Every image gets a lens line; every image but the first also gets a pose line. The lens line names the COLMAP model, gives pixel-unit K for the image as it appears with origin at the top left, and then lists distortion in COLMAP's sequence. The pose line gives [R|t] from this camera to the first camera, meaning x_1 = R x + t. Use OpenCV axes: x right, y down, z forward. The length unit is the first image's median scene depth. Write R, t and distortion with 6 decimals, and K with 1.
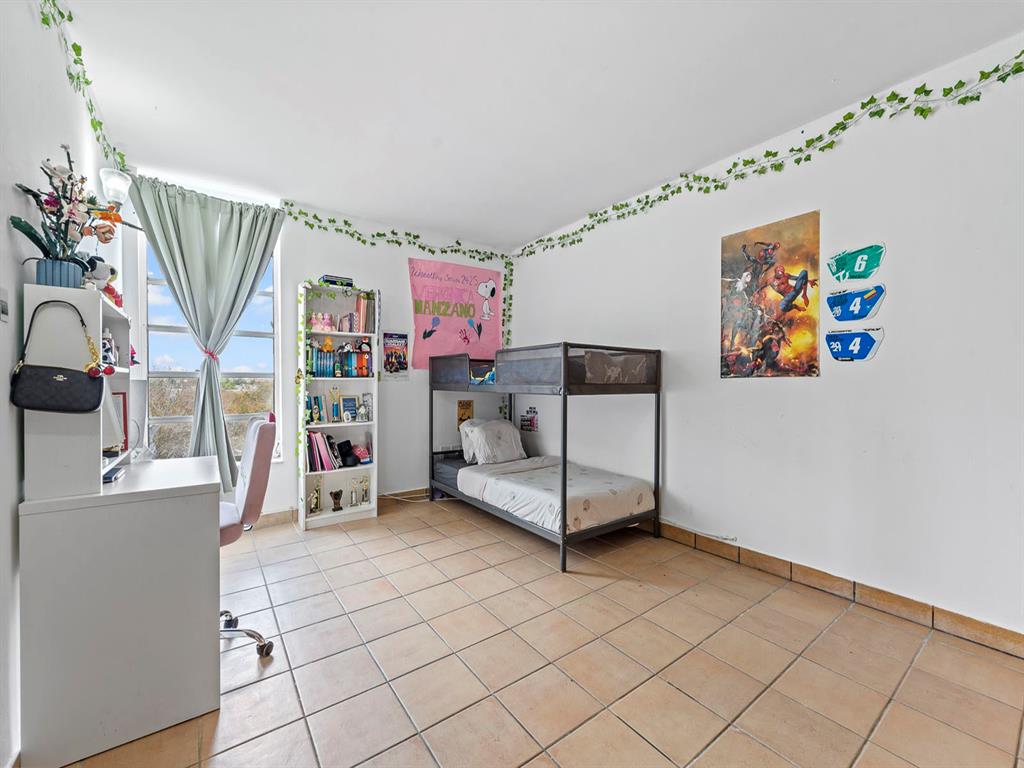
lens RADIAL K [[415.8, 0, 504.9], [0, 415.8, 380.9], [0, 0, 1]] dist [-0.001399, 0.000016]
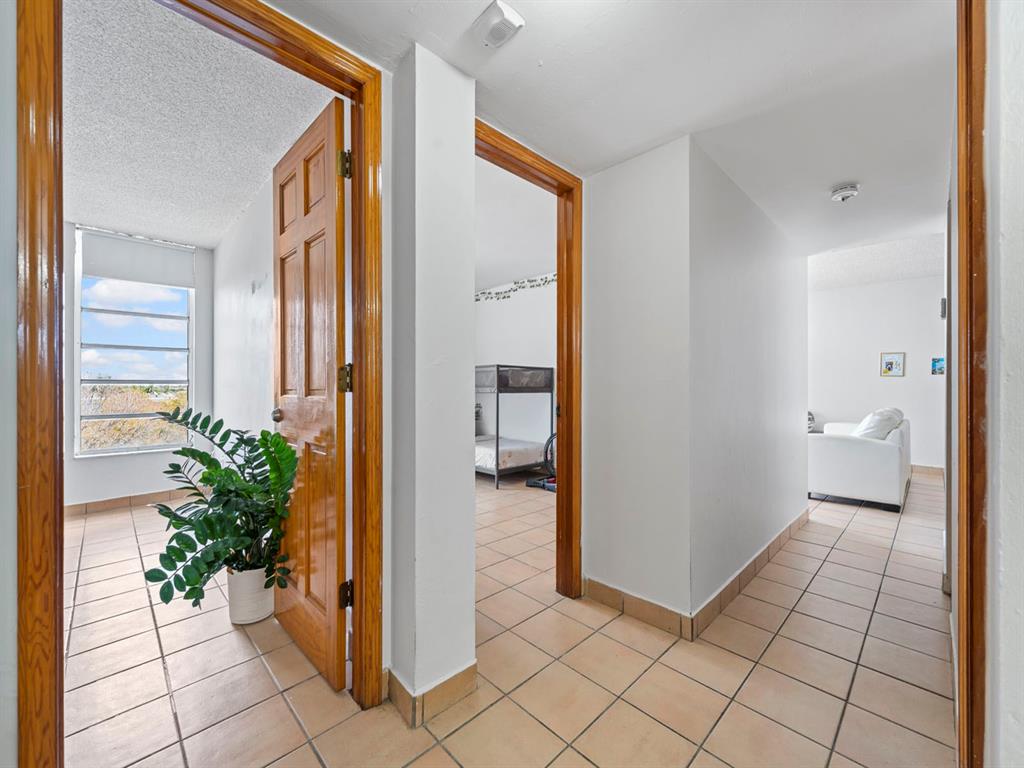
lens RADIAL K [[415.8, 0, 507.9], [0, 415.8, 386.6], [0, 0, 1]] dist [-0.001399, 0.000016]
pose [[0.988931, 0.000038, 0.148376, -0.069627], [0.000713, 0.999987, -0.005007, 0.013459], [-0.148374, 0.005057, 0.988918, -0.689905]]
